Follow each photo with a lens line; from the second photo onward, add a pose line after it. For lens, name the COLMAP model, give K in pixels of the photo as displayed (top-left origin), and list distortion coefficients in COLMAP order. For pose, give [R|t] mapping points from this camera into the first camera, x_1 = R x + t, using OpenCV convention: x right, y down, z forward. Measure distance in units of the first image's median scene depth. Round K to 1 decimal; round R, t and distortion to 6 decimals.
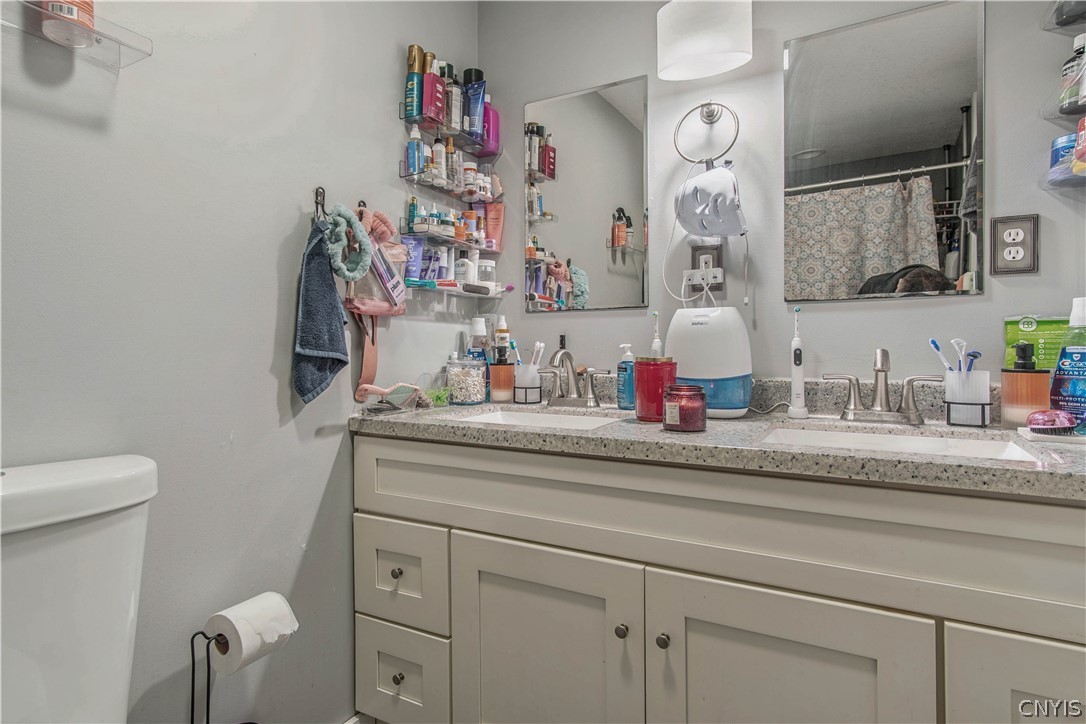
lens RADIAL K [[586.6, 0, 543.5], [0, 586.6, 347.5], [0, 0, 1]] dist [-0.003122, -0.000204]
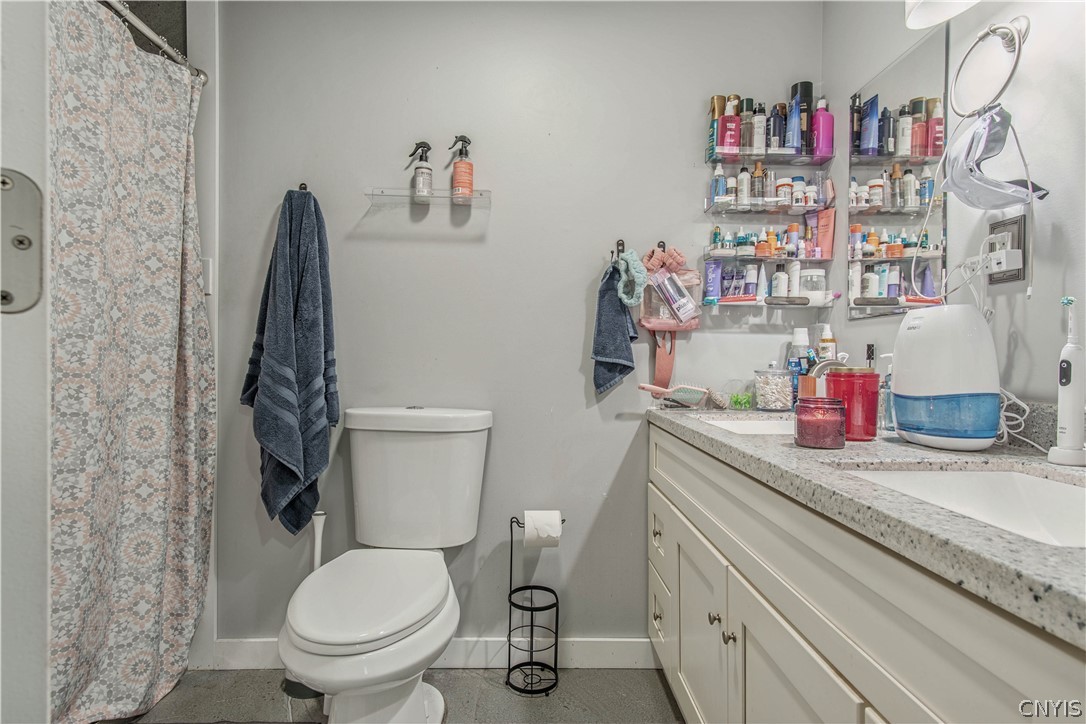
lens RADIAL K [[586.6, 0, 543.0], [0, 586.6, 362.0], [0, 0, 1]] dist [-0.003225, -0.000645]
pose [[0.498790, 0.013137, -0.866623, 0.622610], [-0.010914, 0.999901, 0.008875, 0.004195], [0.866654, 0.005032, 0.498884, 0.128314]]
